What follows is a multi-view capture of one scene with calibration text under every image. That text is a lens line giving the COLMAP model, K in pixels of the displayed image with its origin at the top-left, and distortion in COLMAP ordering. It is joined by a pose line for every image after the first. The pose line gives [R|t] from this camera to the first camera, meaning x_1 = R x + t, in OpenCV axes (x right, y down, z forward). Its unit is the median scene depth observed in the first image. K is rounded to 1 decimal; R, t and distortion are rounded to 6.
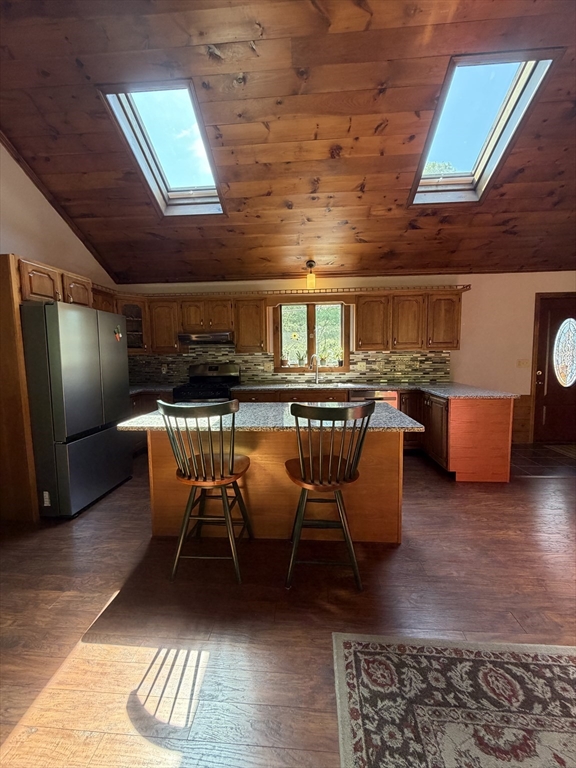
lens RADIAL K [[307.8, 0, 286.7], [0, 307.8, 381.3], [0, 0, 1]] dist [-0.000337, 0.000543]
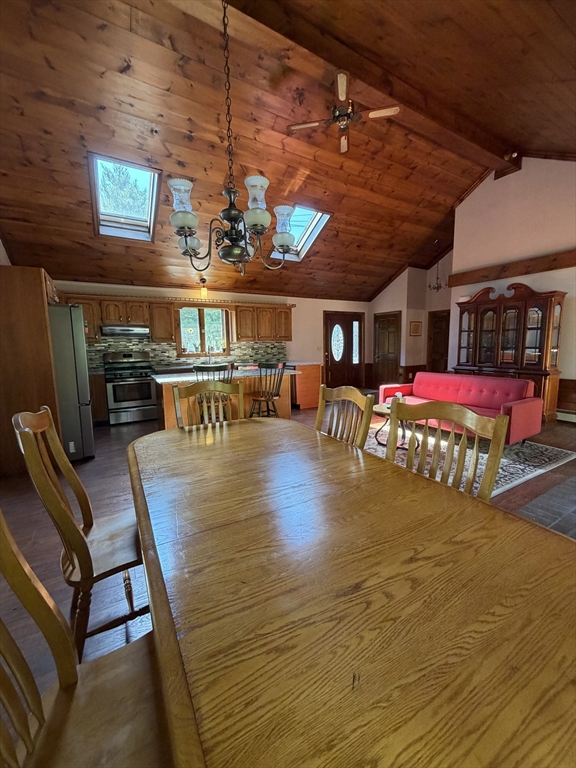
lens RADIAL K [[307.8, 0, 288.6], [0, 307.8, 383.0], [0, 0, 1]] dist [-0.000337, 0.000543]
pose [[0.821959, -0.073964, 0.564724, -0.439901], [0.058405, 0.997251, 0.045603, 0.052171], [-0.566544, -0.004501, 0.824019, -0.411773]]
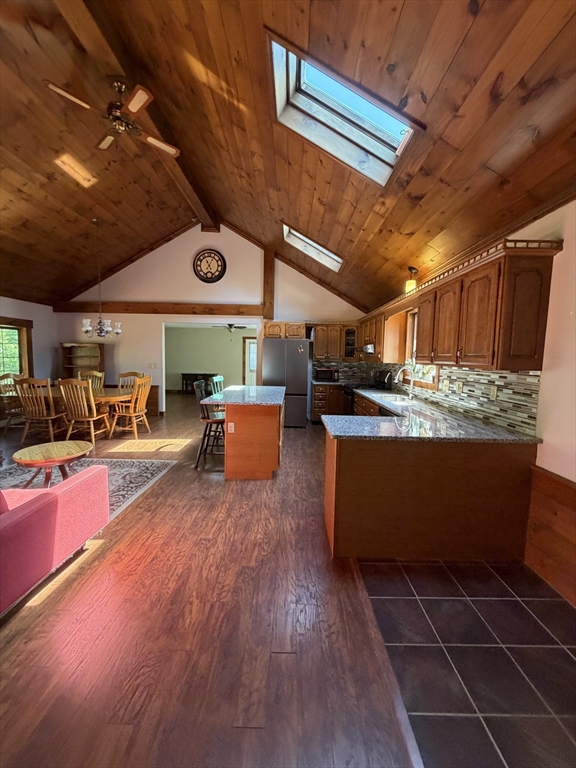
lens RADIAL K [[307.8, 0, 284.7], [0, 307.8, 380.6], [0, 0, 1]] dist [-0.000337, 0.000543]
pose [[0.048714, 0.086087, -0.995096, 1.013691], [-0.116704, 0.989945, 0.079928, -0.079566], [0.991971, 0.112238, 0.058271, 0.600824]]
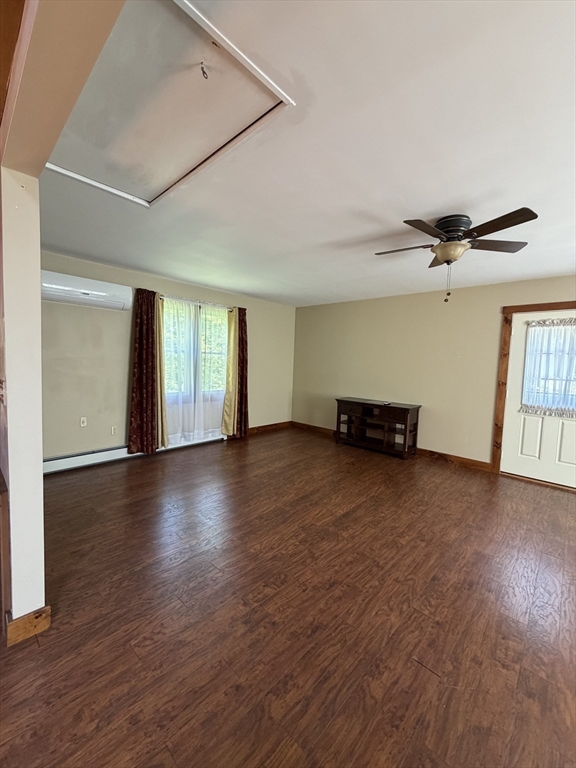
lens RADIAL K [[307.8, 0, 283.8], [0, 307.8, 386.4], [0, 0, 1]] dist [-0.000337, 0.000543]
pose [[-0.635912, 0.052906, -0.769946, -0.616789], [-0.104857, 0.982474, 0.154112, -0.042504], [0.764606, 0.178735, -0.619219, 0.458076]]
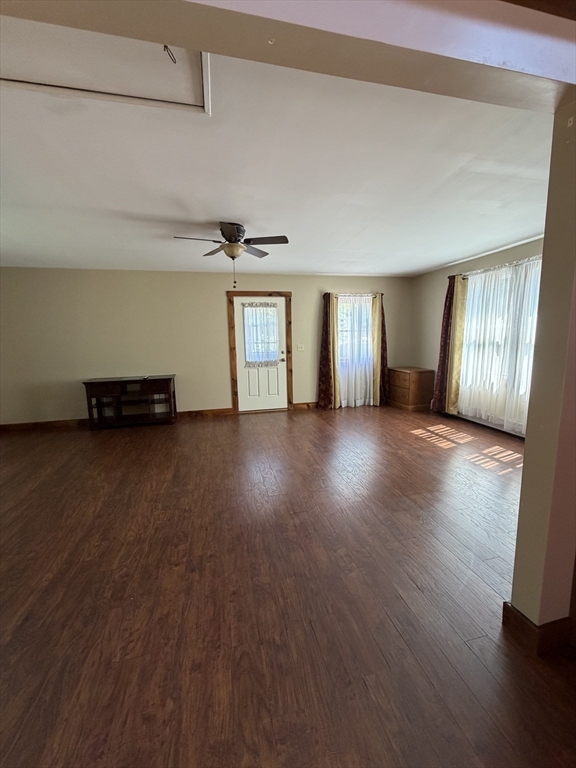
lens RADIAL K [[307.8, 0, 290.4], [0, 307.8, 384.1], [0, 0, 1]] dist [-0.000337, 0.000543]
pose [[0.294411, 0.146211, -0.944428, -0.458670], [-0.076855, 0.988649, 0.129098, -0.012752], [0.952583, 0.034576, 0.302307, 0.228172]]
